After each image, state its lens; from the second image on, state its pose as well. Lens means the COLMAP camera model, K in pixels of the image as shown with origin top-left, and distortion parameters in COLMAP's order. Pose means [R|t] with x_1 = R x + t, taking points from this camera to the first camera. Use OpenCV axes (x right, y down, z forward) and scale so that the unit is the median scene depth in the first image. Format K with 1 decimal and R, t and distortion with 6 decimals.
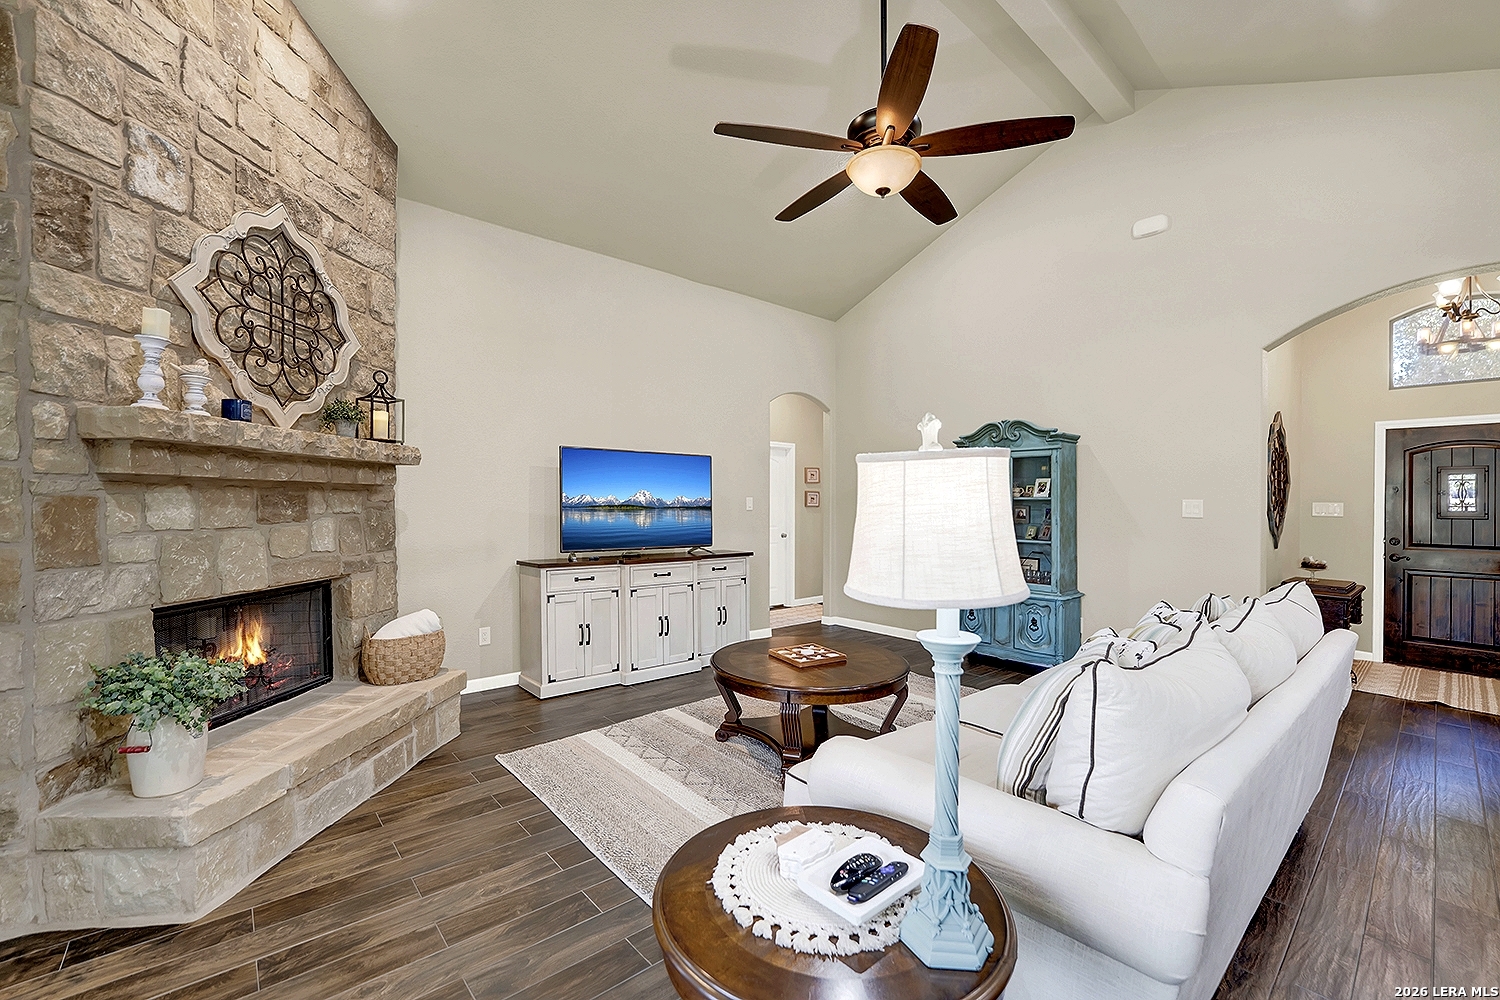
lens RADIAL K [[634.0, 0, 760.1], [0, 634.0, 493.8], [0, 0, 1]] dist [-0.026303, 0.003208]
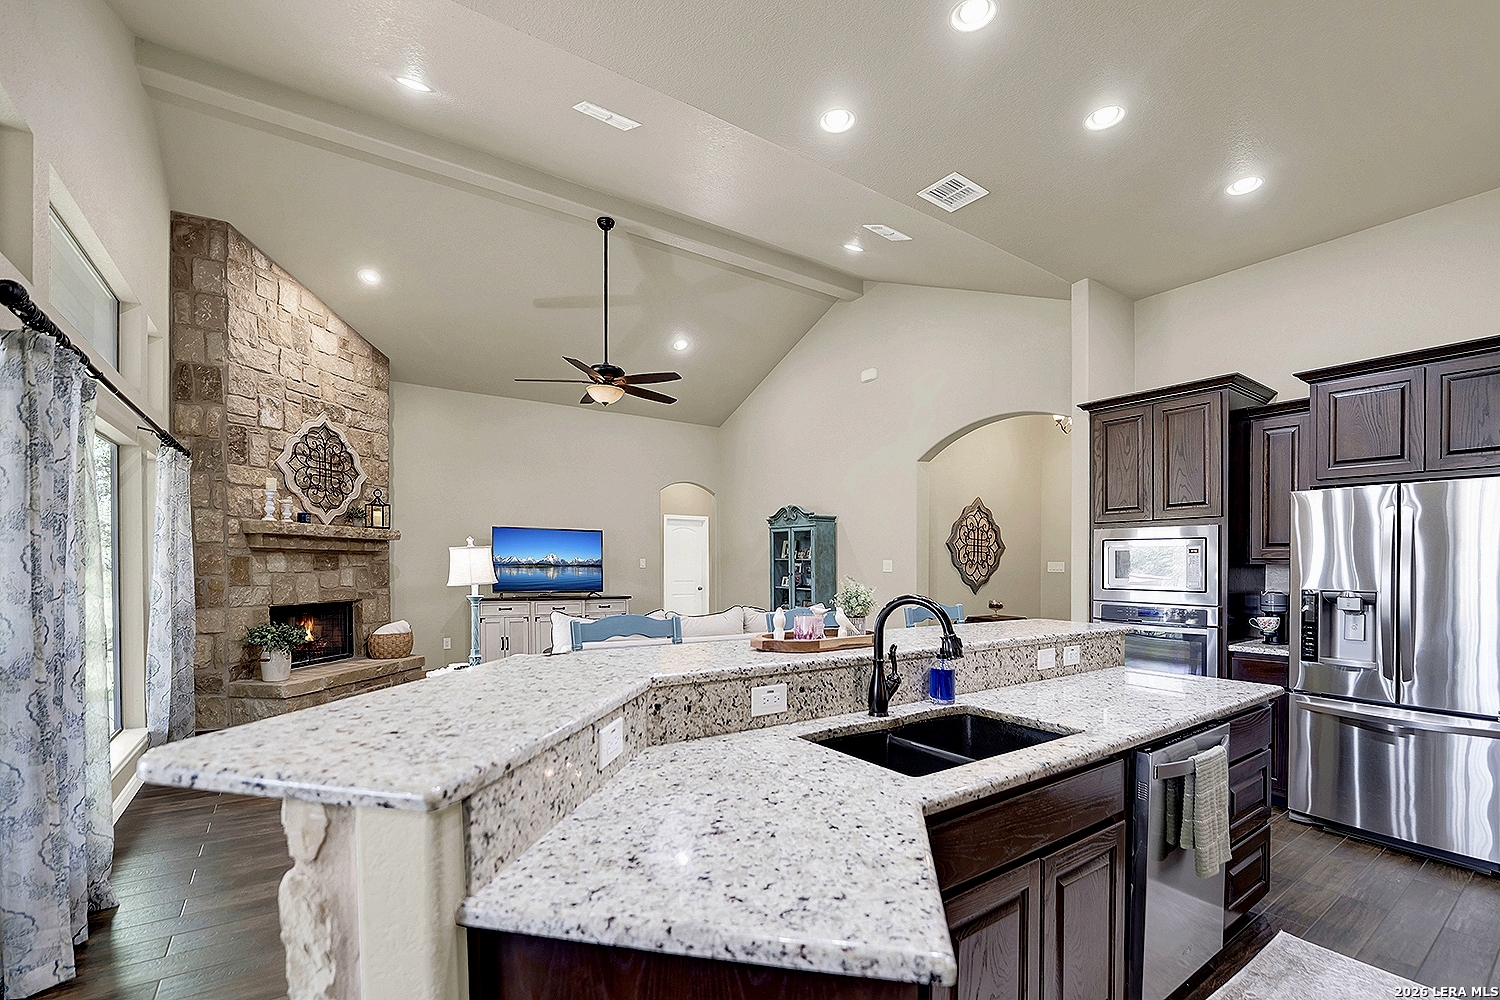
lens RADIAL K [[634.0, 0, 725.8], [0, 634.0, 559.8], [0, 0, 1]] dist [-0.026303, 0.003208]
pose [[0.992983, 0.001385, -0.118250, 0.767248], [-0.000840, 0.999989, 0.004663, 0.001731], [0.118255, -0.004531, 0.992973, -0.870019]]
